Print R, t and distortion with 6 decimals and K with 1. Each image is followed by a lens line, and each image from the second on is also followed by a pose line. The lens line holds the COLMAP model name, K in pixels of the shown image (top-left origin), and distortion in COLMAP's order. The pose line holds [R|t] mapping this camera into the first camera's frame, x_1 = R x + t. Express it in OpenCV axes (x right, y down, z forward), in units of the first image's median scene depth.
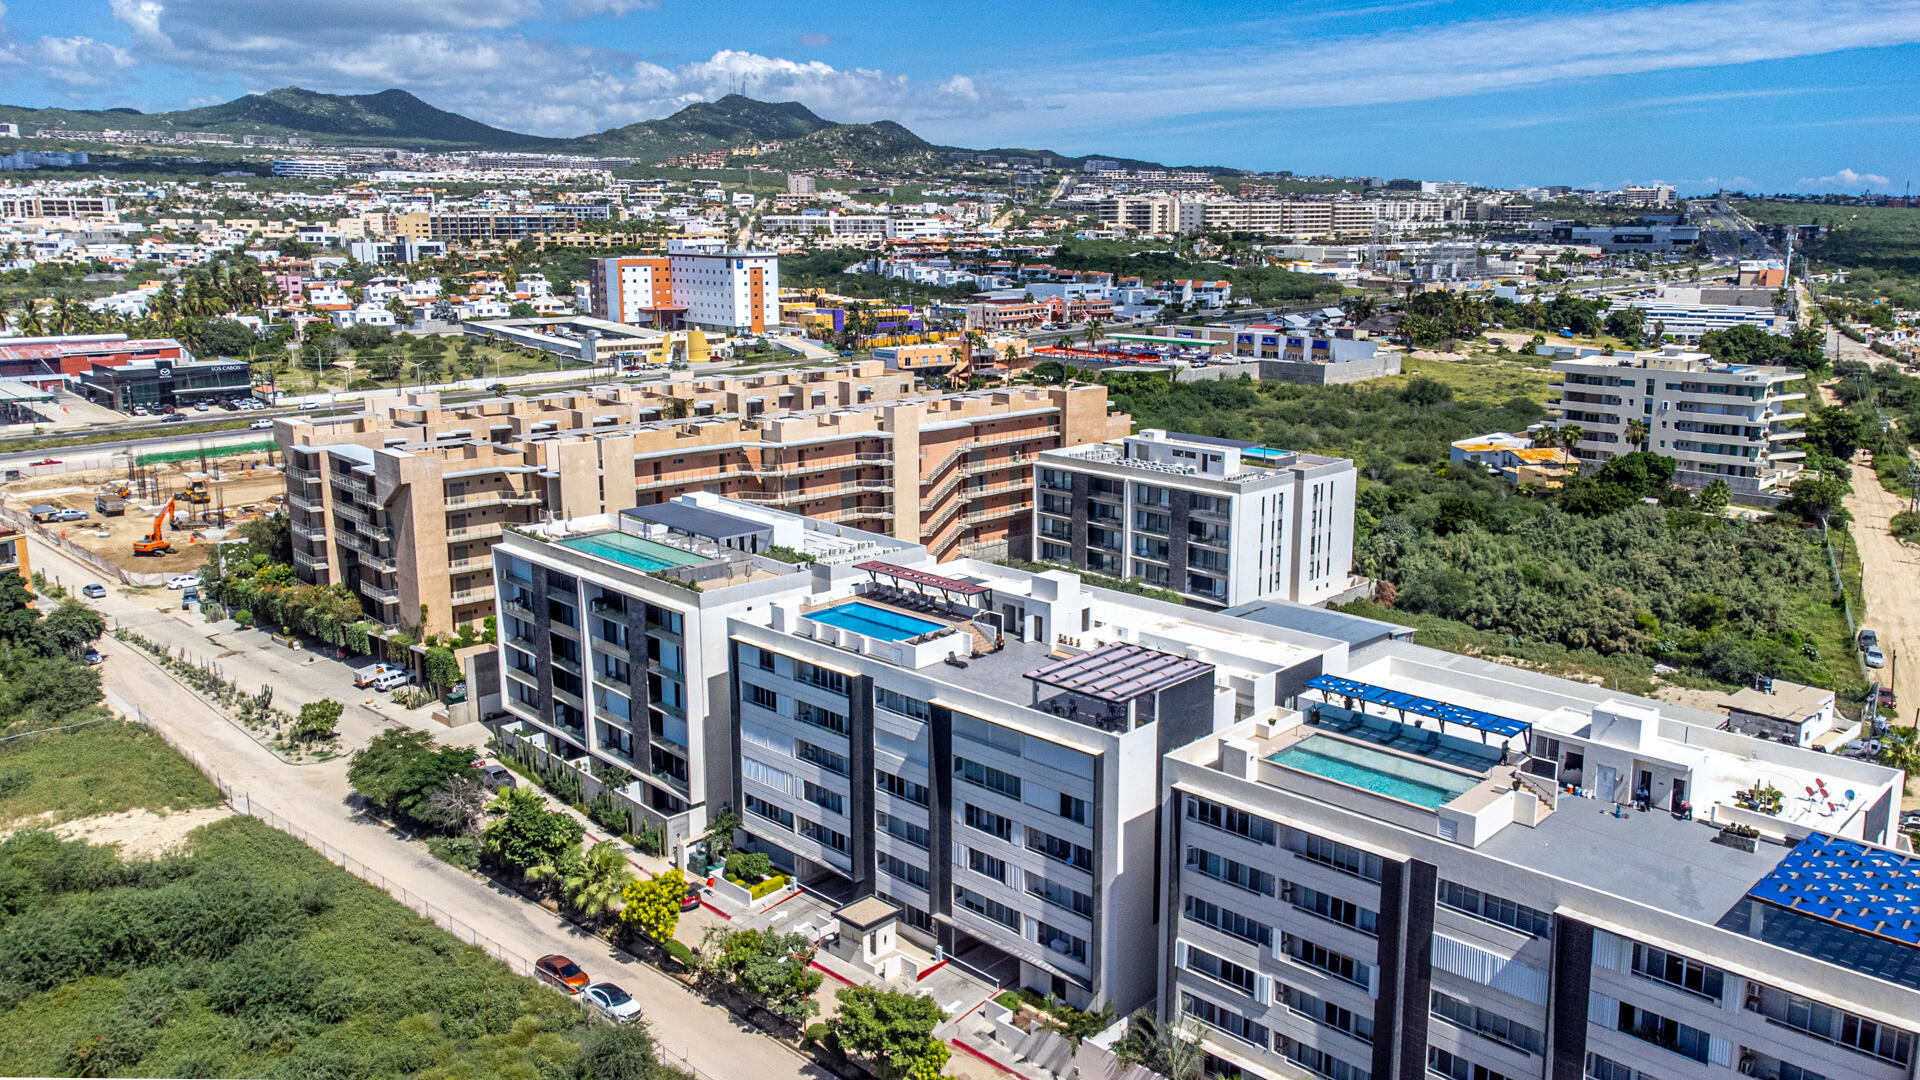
lens RADIAL K [[1447.3, 0, 944.4], [0, 1447.3, 521.2], [0, 0, 1]] dist [0.032399, 0.032859]
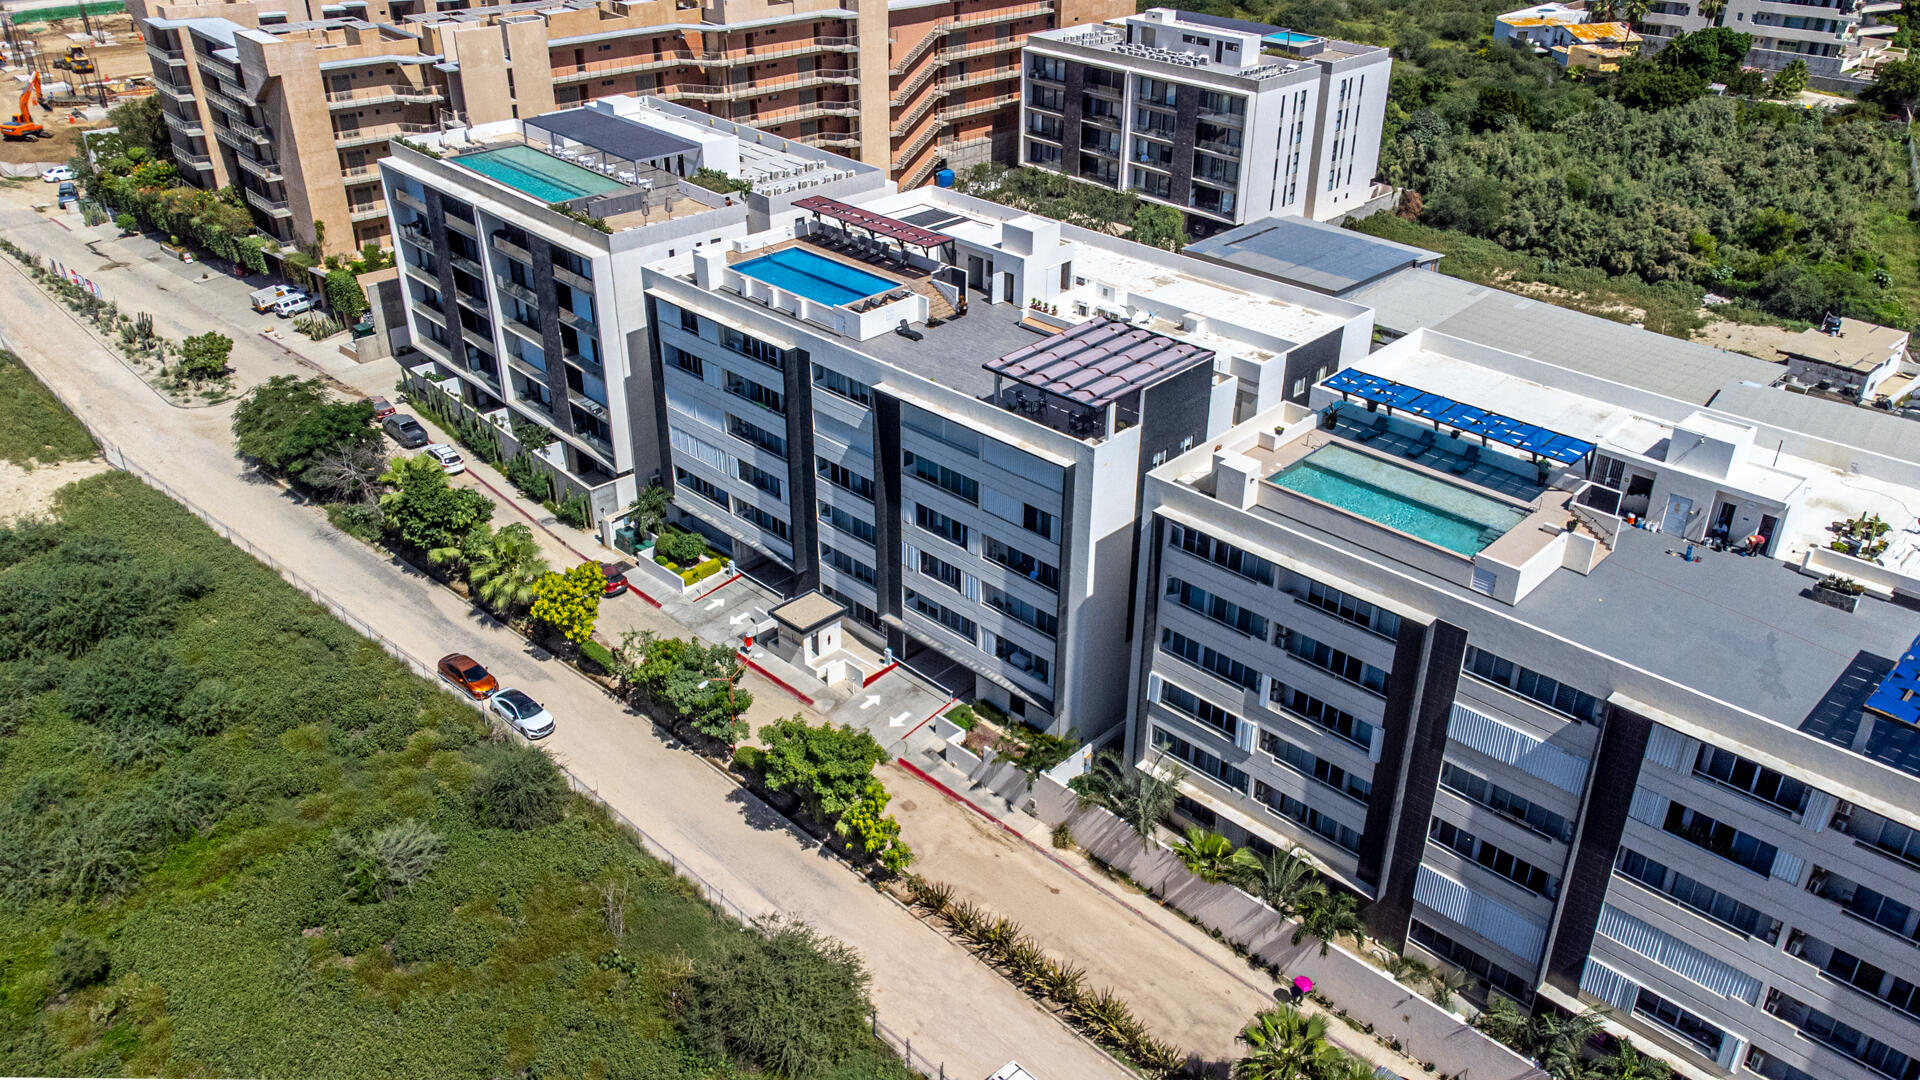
lens RADIAL K [[1447.3, 0, 944.8], [0, 1447.3, 503.2], [0, 0, 1]] dist [0.032399, 0.032859]
pose [[0.999961, 0.007806, 0.004145, 0.021004], [-0.008658, 0.959393, 0.281940, -0.036205], [-0.001776, -0.281965, 0.959423, 0.128755]]
